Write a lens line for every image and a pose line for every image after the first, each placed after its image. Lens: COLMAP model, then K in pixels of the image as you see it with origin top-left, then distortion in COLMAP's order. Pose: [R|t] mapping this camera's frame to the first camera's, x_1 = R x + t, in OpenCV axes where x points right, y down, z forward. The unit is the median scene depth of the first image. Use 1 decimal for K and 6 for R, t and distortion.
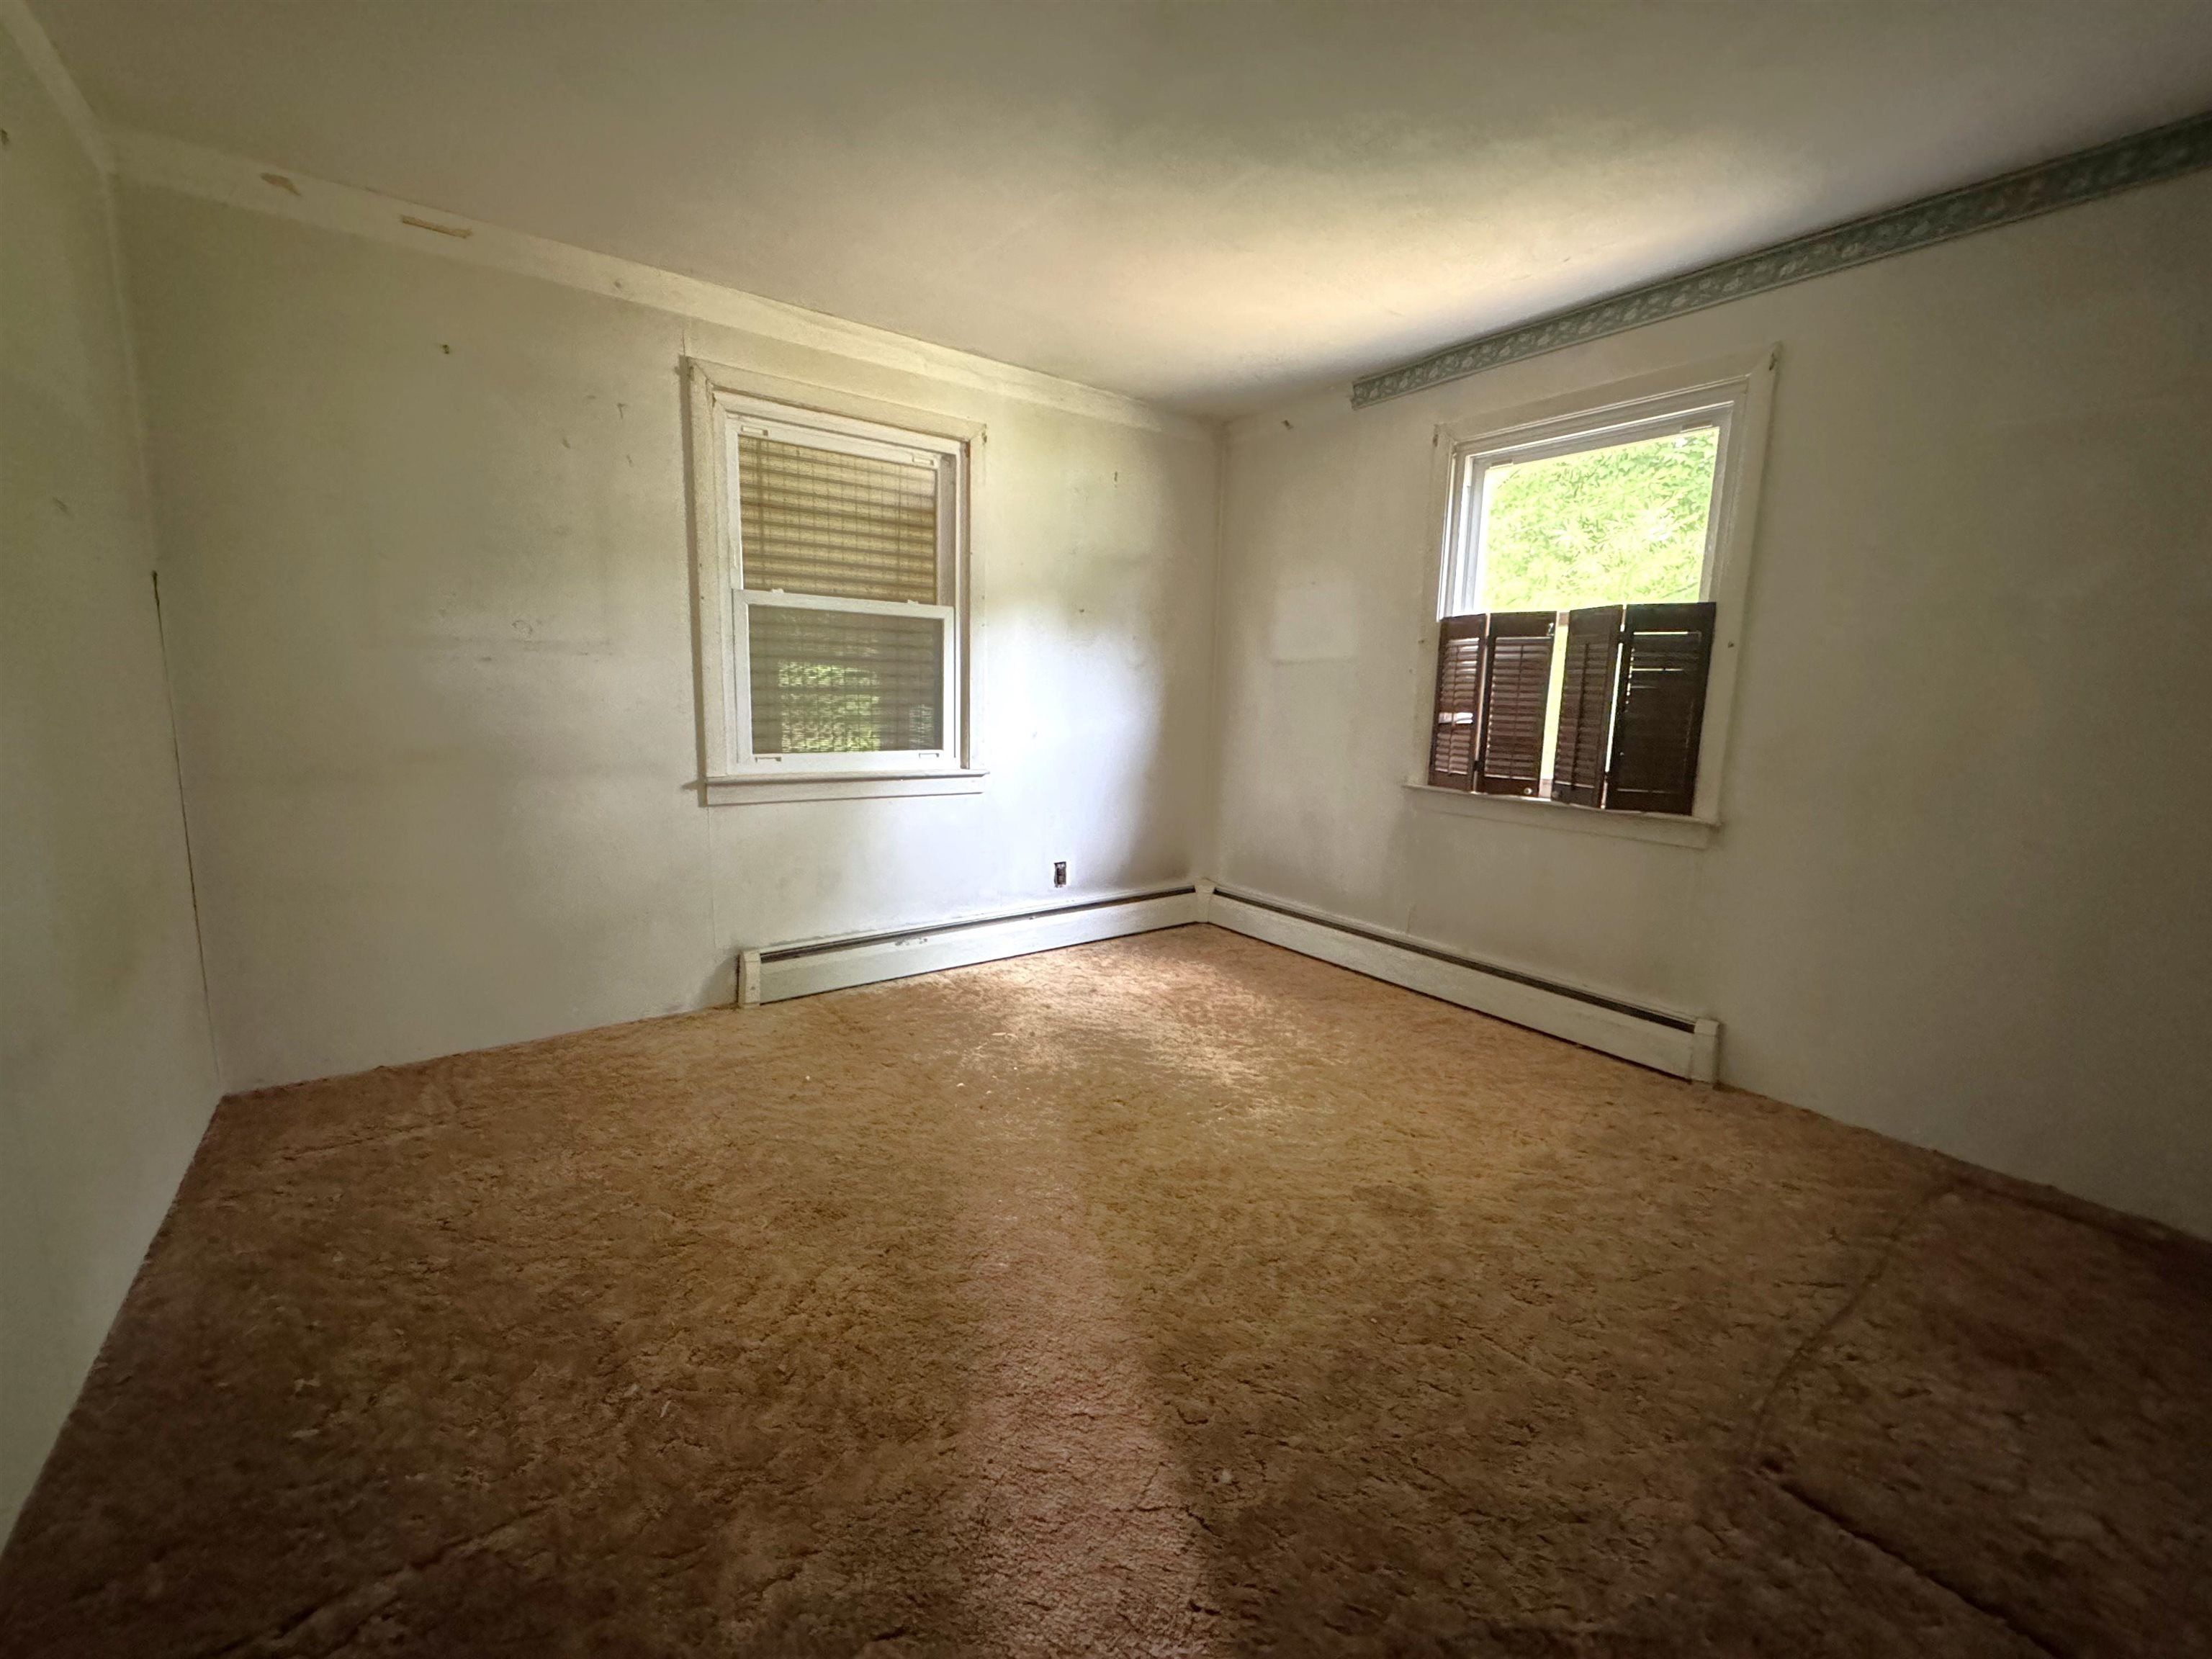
lens RADIAL K [[888.3, 0, 1113.5], [0, 888.3, 829.5], [0, 0, 1]] dist [-0.002796, -0.000072]
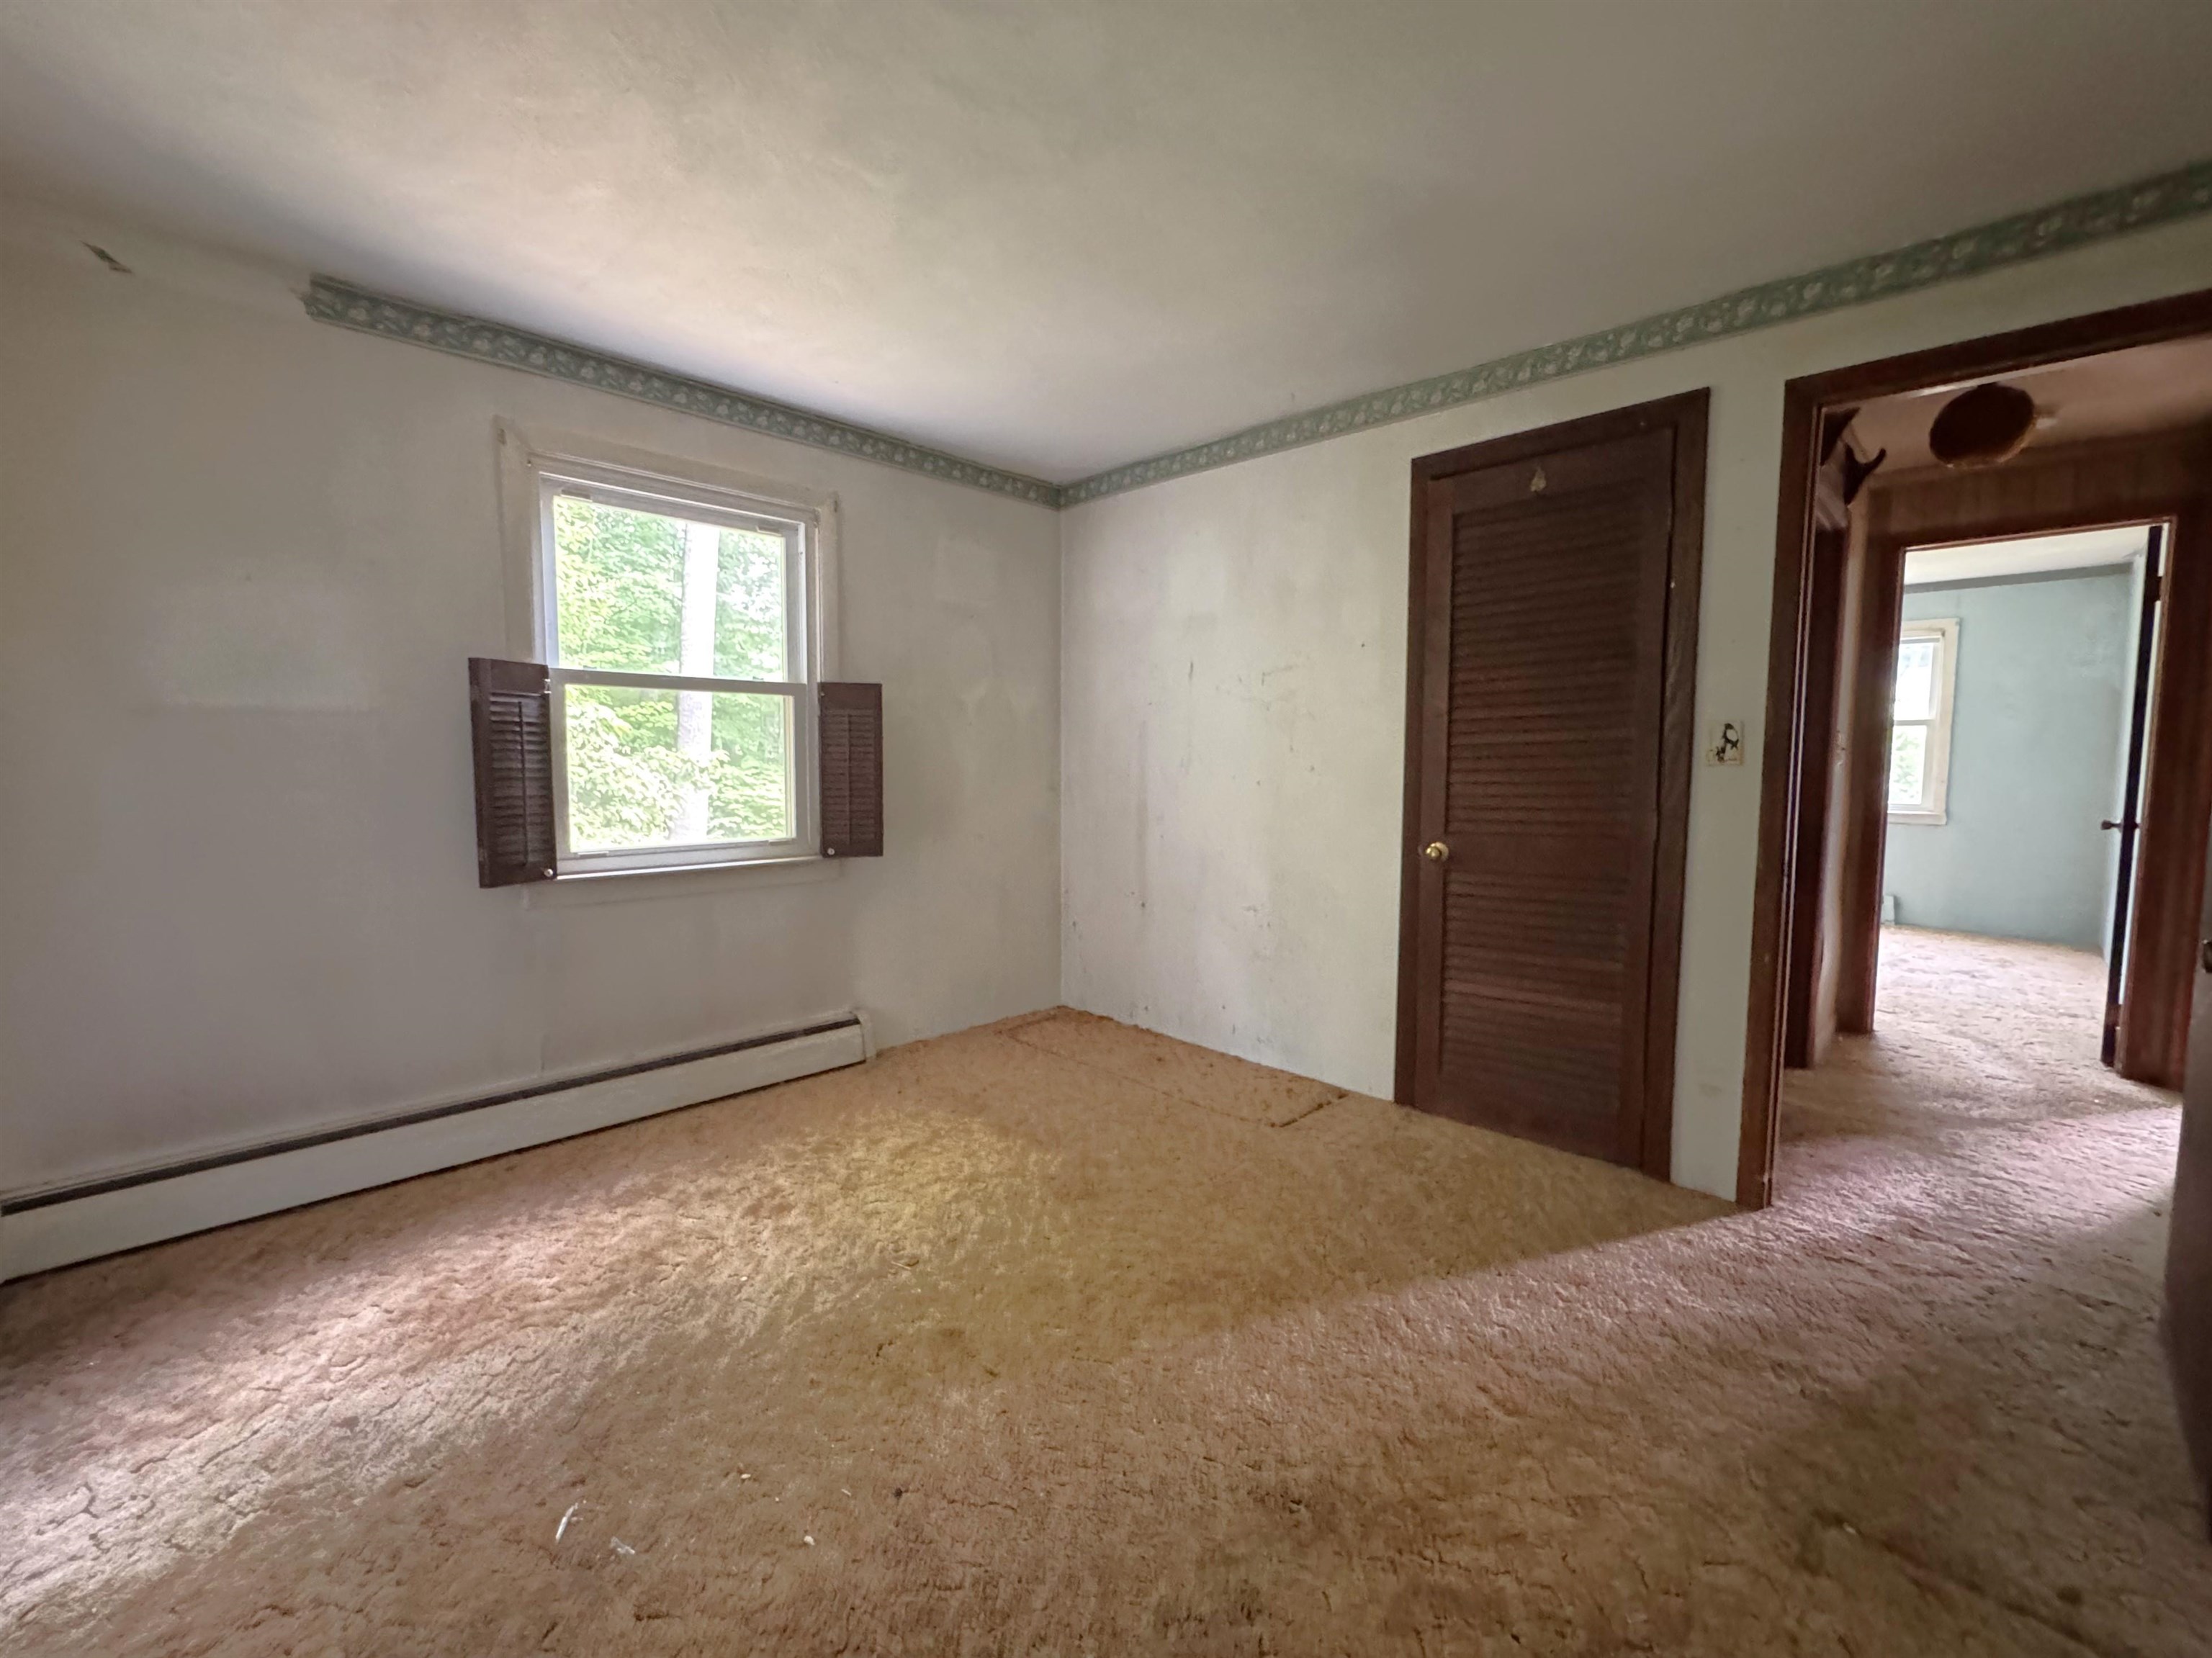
lens RADIAL K [[913.1, 0, 1103.6], [0, 913.1, 821.4], [0, 0, 1]] dist [-0.000832, 0.000377]
pose [[-0.140112, -0.100117, 0.985061, -0.558641], [0.144657, 0.982130, 0.120395, -0.137471], [-0.979512, 0.159365, -0.123125, 0.678013]]
